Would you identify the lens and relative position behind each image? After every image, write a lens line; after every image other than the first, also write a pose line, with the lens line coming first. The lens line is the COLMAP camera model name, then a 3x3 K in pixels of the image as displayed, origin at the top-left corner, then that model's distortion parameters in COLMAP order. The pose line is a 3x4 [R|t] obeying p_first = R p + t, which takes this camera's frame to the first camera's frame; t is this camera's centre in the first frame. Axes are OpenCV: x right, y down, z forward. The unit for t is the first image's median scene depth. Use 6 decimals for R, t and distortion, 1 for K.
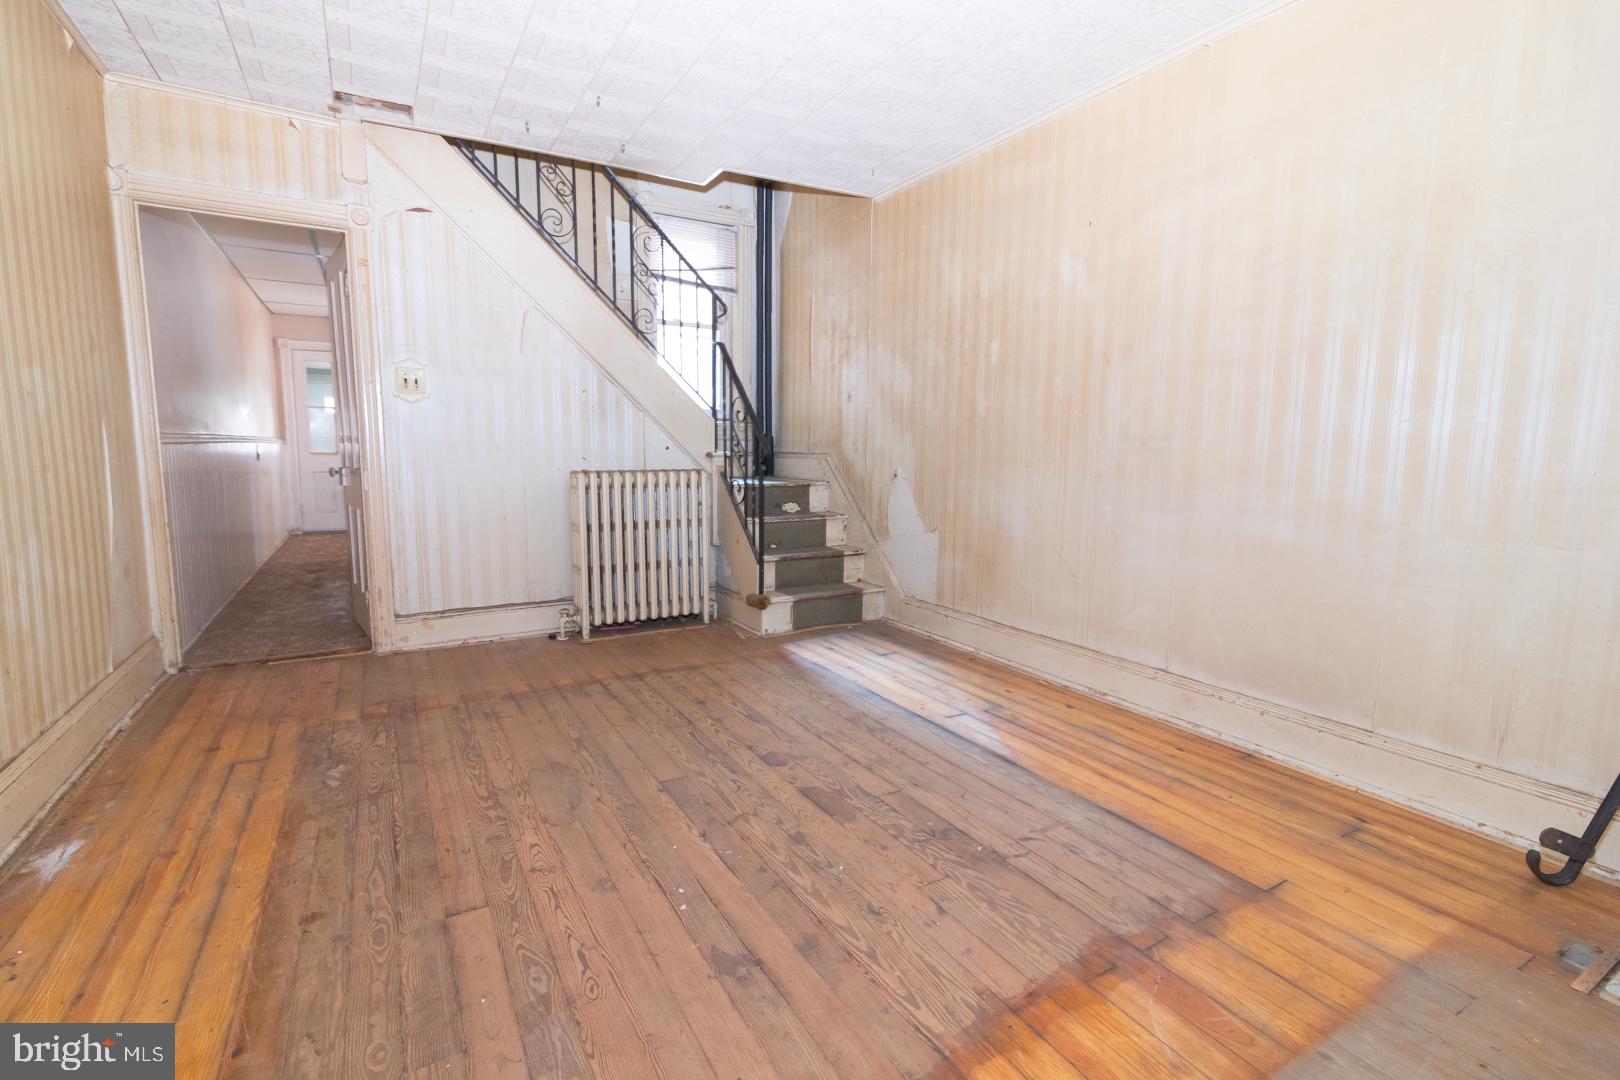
lens RADIAL K [[739.2, 0, 796.8], [0, 739.2, 535.3], [0, 0, 1]] dist [0.007003, -0.000393]
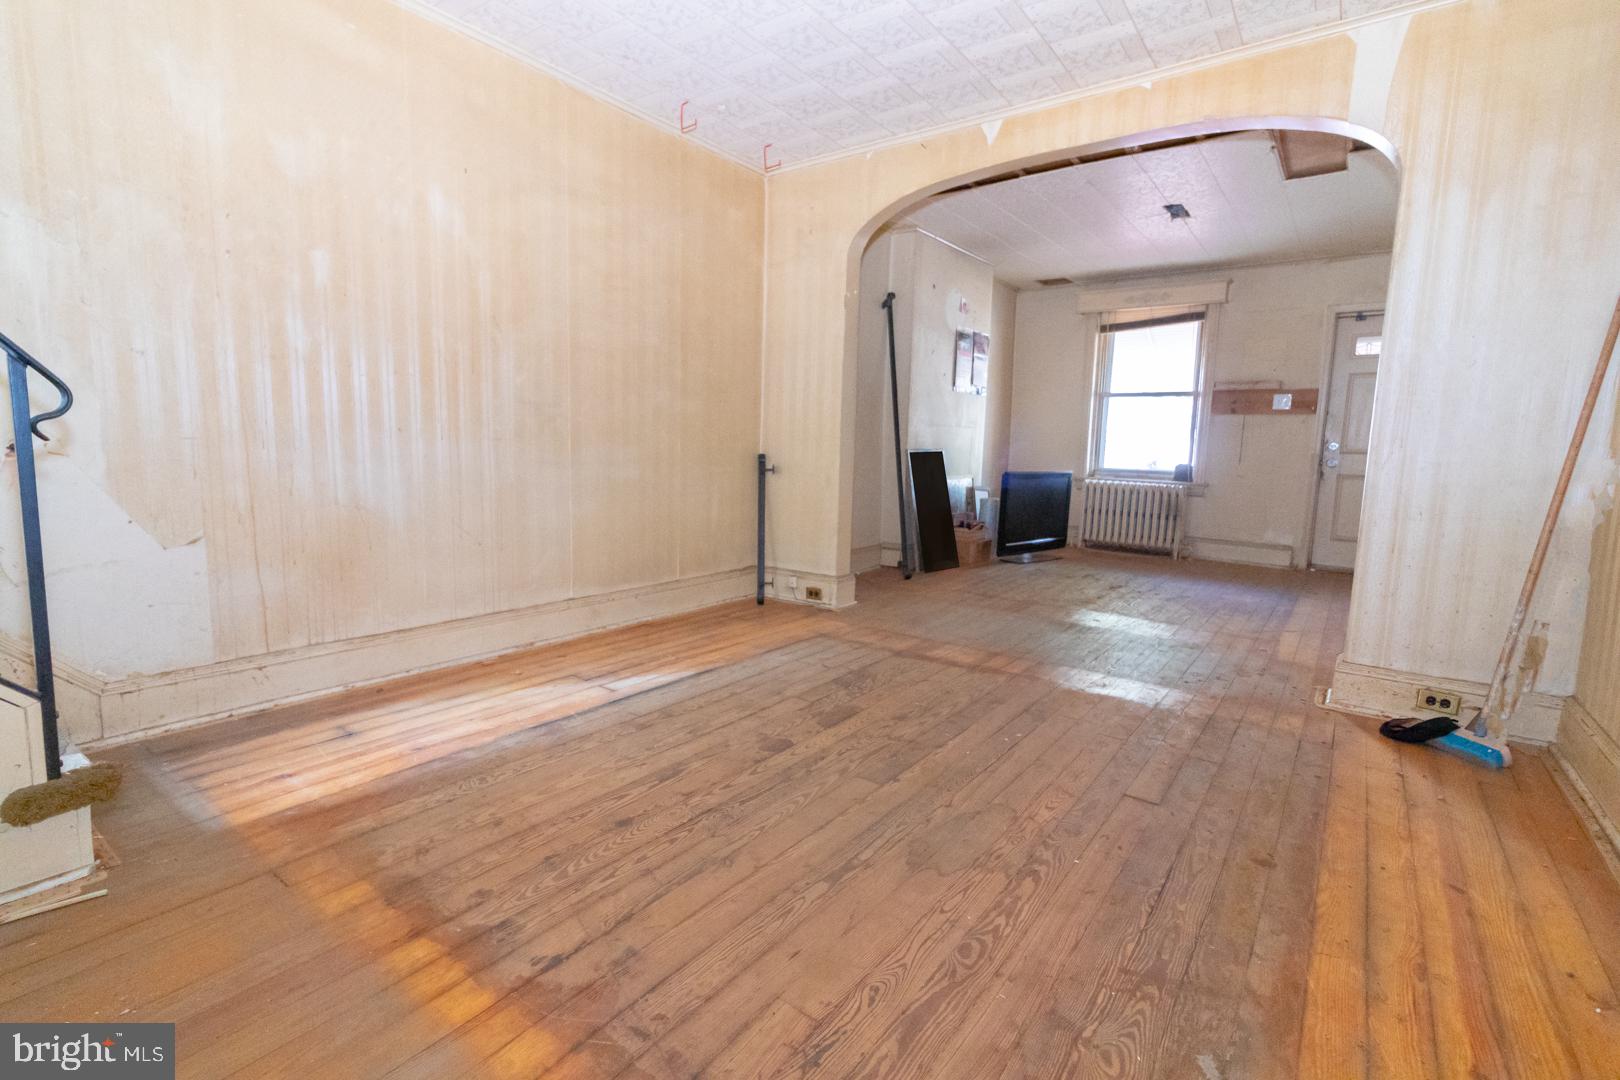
lens RADIAL K [[739.2, 0, 792.5], [0, 739.2, 535.9], [0, 0, 1]] dist [0.007003, -0.000393]
pose [[-0.391180, -0.136809, 0.910088, -0.621761], [0.078695, 0.980295, 0.181188, -0.092593], [-0.916943, 0.142497, -0.372706, 0.938216]]
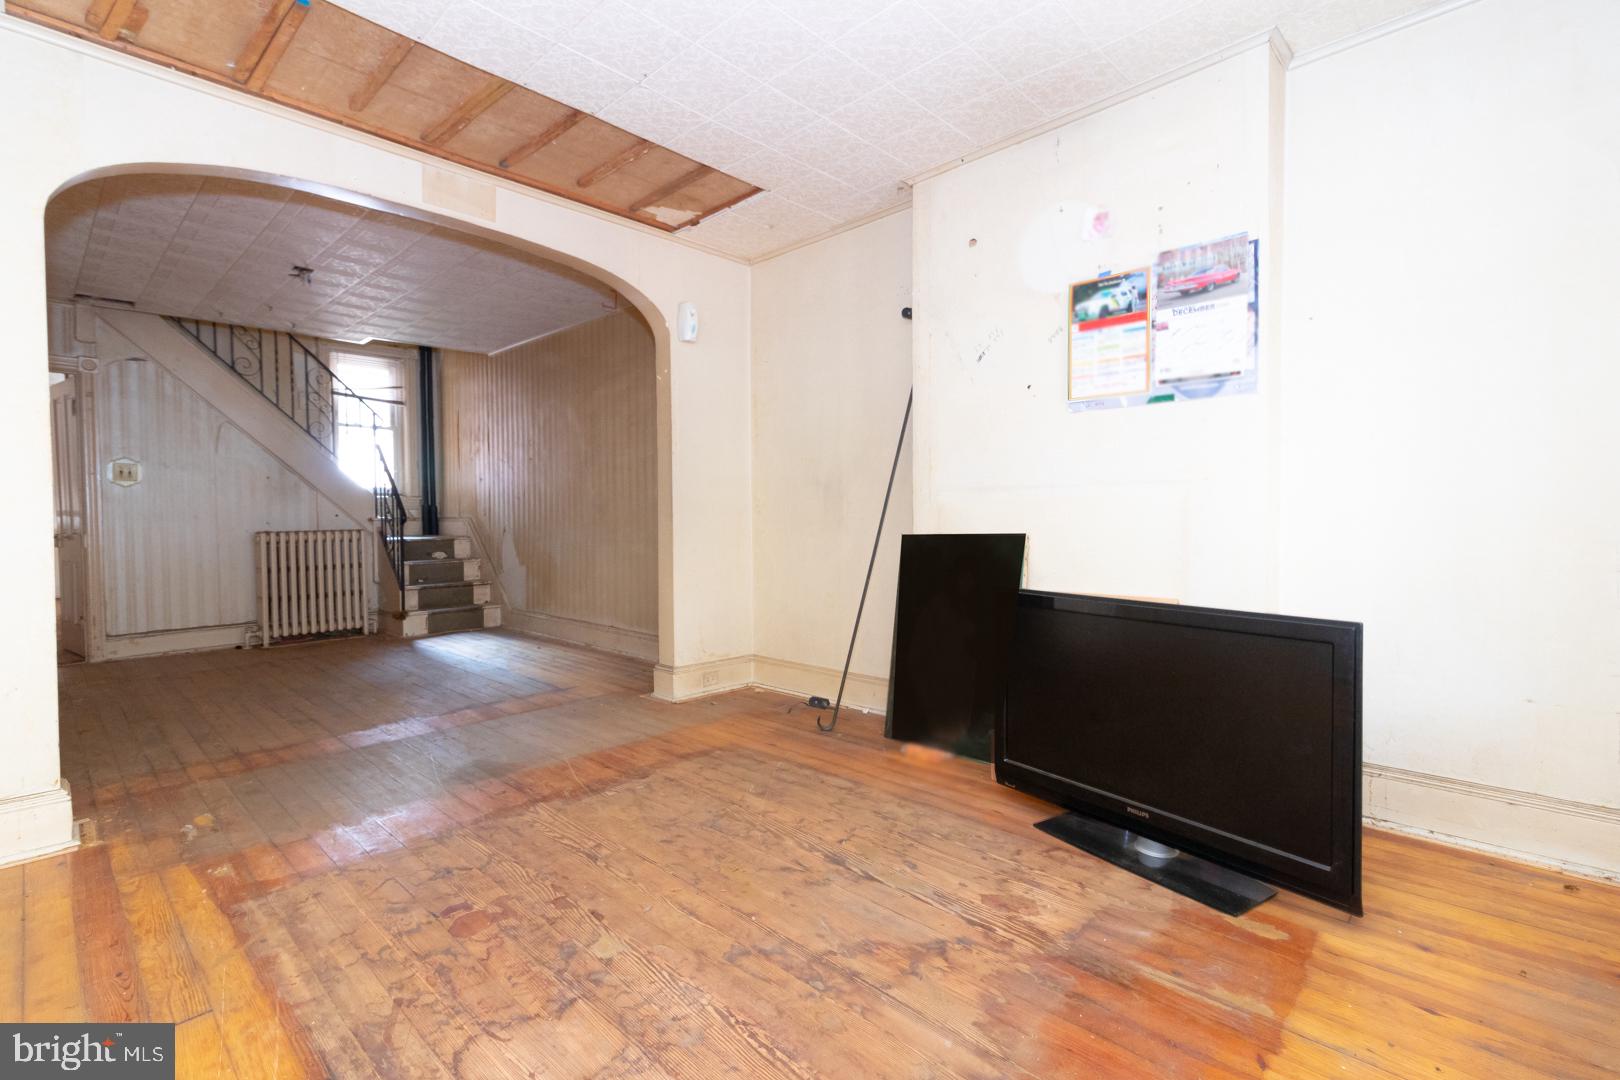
lens RADIAL K [[739.2, 0, 797.1], [0, 739.2, 530.5], [0, 0, 1]] dist [0.007003, -0.000393]
pose [[0.958300, -0.023471, 0.284797, 0.344395], [0.050702, 0.994774, -0.088620, 0.107337], [-0.281229, 0.099364, 0.954483, -0.797245]]
